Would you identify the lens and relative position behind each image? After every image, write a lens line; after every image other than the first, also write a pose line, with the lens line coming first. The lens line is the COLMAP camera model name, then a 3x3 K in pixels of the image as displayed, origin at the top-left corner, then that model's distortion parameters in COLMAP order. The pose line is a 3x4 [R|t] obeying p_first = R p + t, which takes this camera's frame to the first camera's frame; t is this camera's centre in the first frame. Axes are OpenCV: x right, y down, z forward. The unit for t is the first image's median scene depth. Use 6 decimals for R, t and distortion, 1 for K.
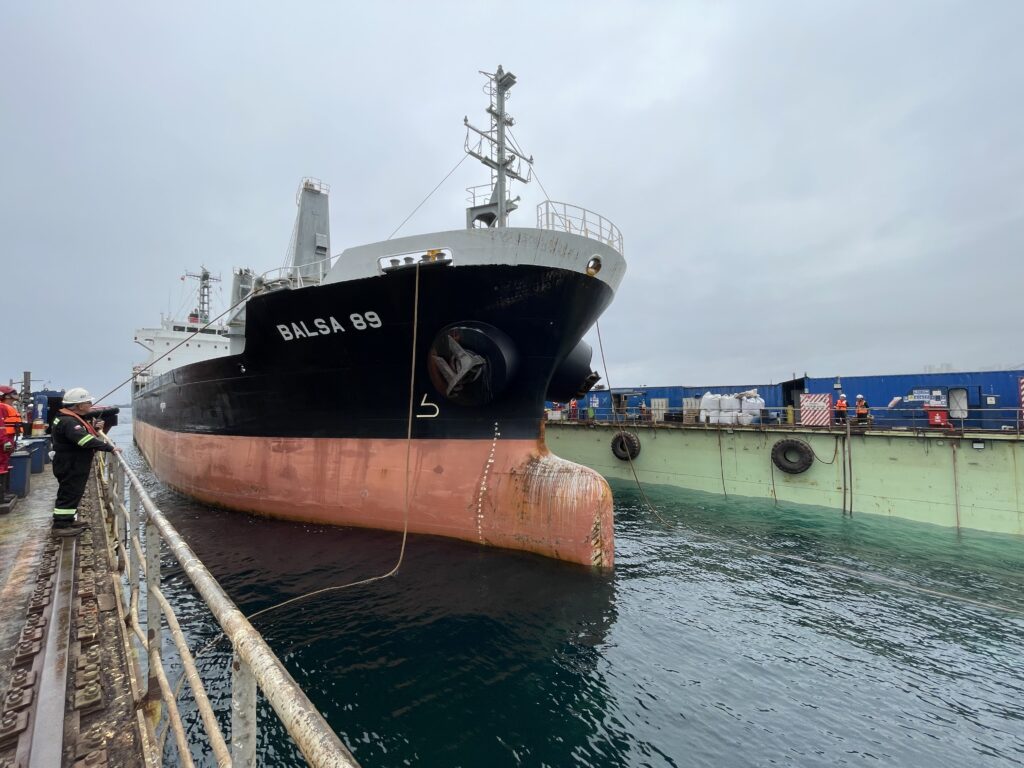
lens RADIAL K [[416.1, 0, 515.1], [0, 416.1, 383.7], [0, 0, 1]] dist [-0.002399, -0.000069]
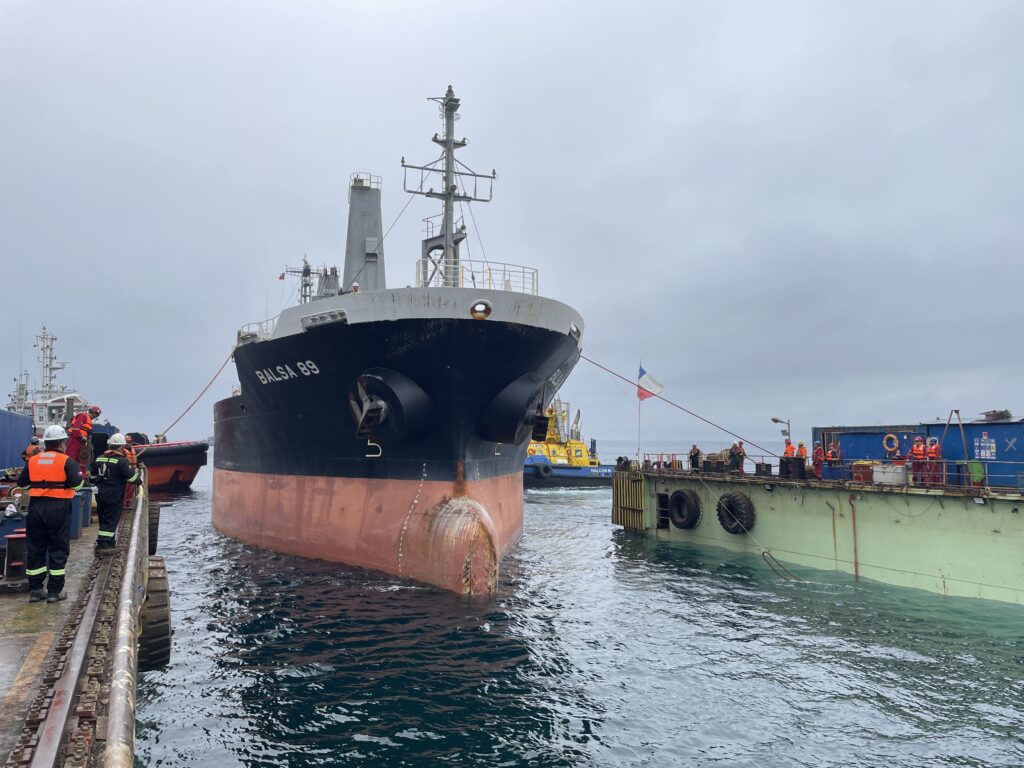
lens RADIAL K [[766.8, 0, 514.7], [0, 766.8, 382.0], [0, 0, 1]] dist [0.103434, -0.132383]
pose [[0.906938, -0.018233, -0.420868, 0.859186], [0.006163, 0.999530, -0.030021, -0.041790], [0.421218, 0.024633, 0.906625, -0.540062]]
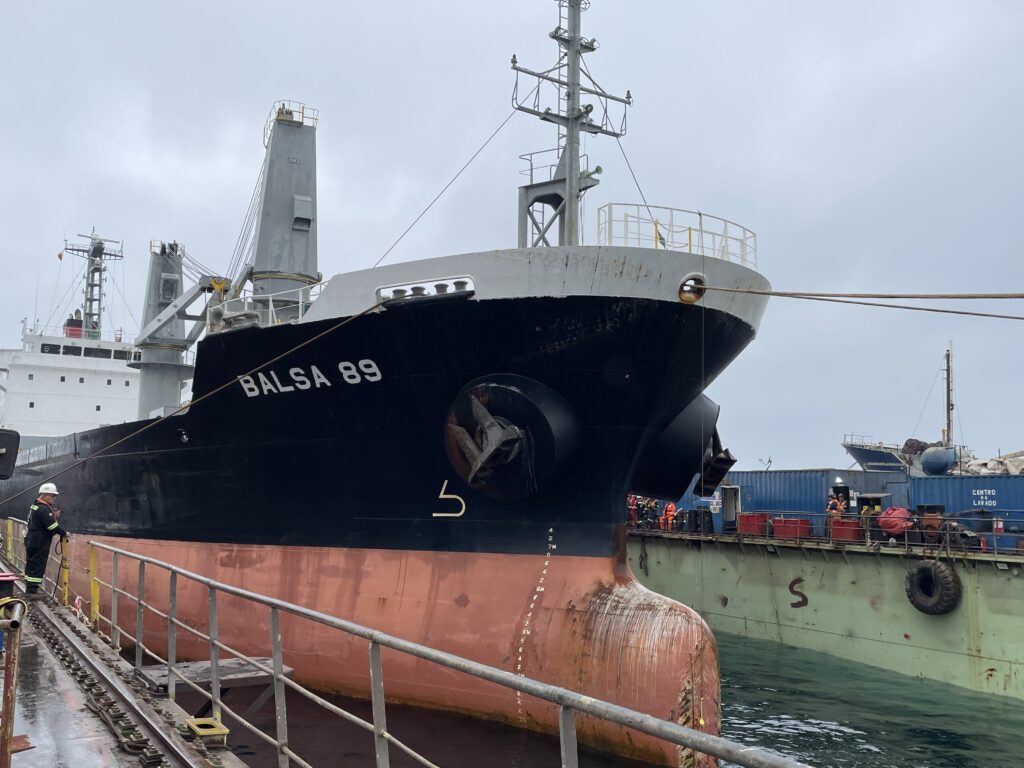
lens RADIAL K [[955.9, 0, 512.0], [0, 955.9, 384.0], [0, 0, 1]] dist [0.111610, -0.185912]
pose [[0.977426, 0.001852, -0.211269, 0.189658], [-0.017793, 0.997131, -0.073576, -0.016235], [0.210526, 0.075674, 0.974655, -0.419341]]
